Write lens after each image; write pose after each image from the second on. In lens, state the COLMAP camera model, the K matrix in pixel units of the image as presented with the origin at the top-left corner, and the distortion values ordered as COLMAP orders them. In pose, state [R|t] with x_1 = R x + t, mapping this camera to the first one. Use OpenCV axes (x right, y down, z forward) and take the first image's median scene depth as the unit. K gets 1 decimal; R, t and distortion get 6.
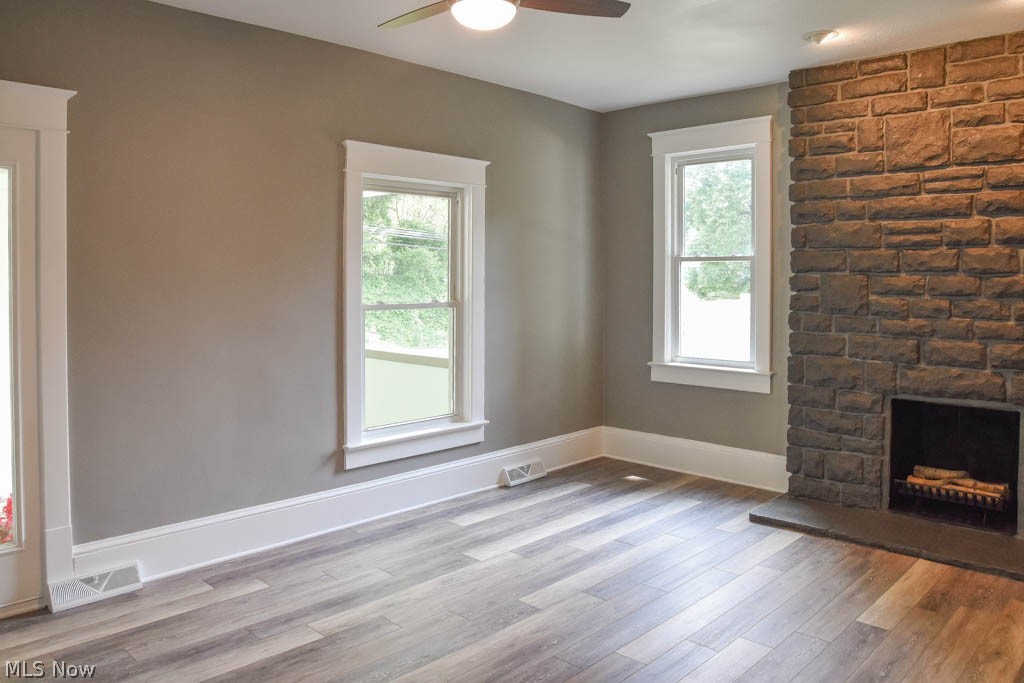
lens RADIAL K [[773.5, 0, 510.9], [0, 773.5, 275.3], [0, 0, 1]] dist [-0.109154, 0.153075]
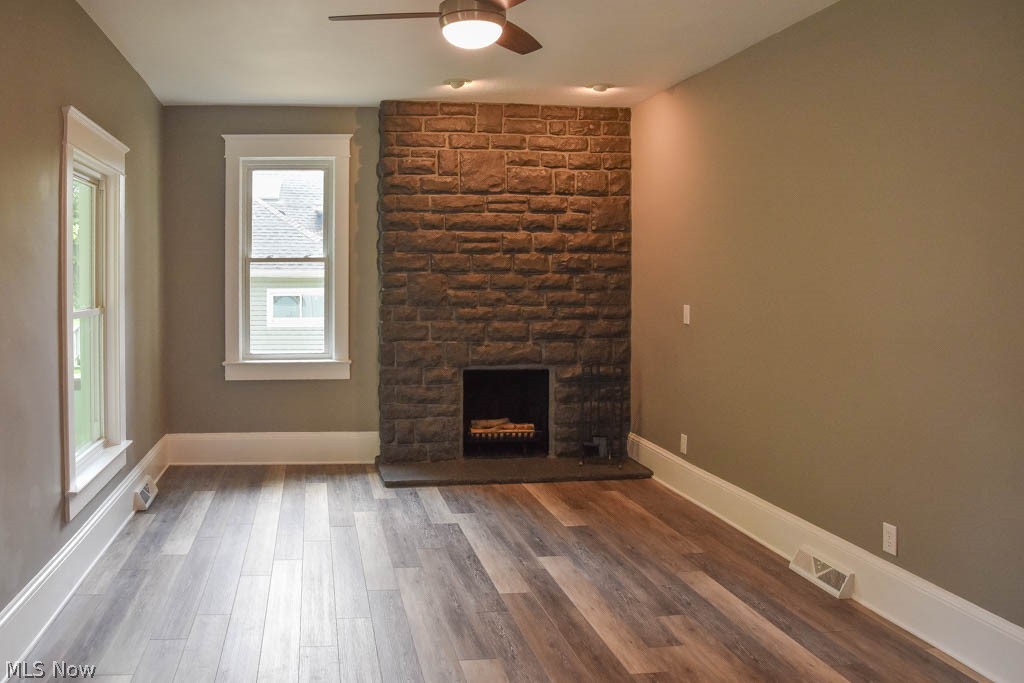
lens RADIAL K [[800.6, 0, 366.6], [0, 800.6, 268.3], [0, 0, 1]] dist [-0.007111, 0.001833]
pose [[0.680508, 0.001651, 0.732738, -0.601542], [0.005214, 0.999961, -0.007096, -0.000912], [-0.732722, 0.008650, 0.680473, 0.199906]]
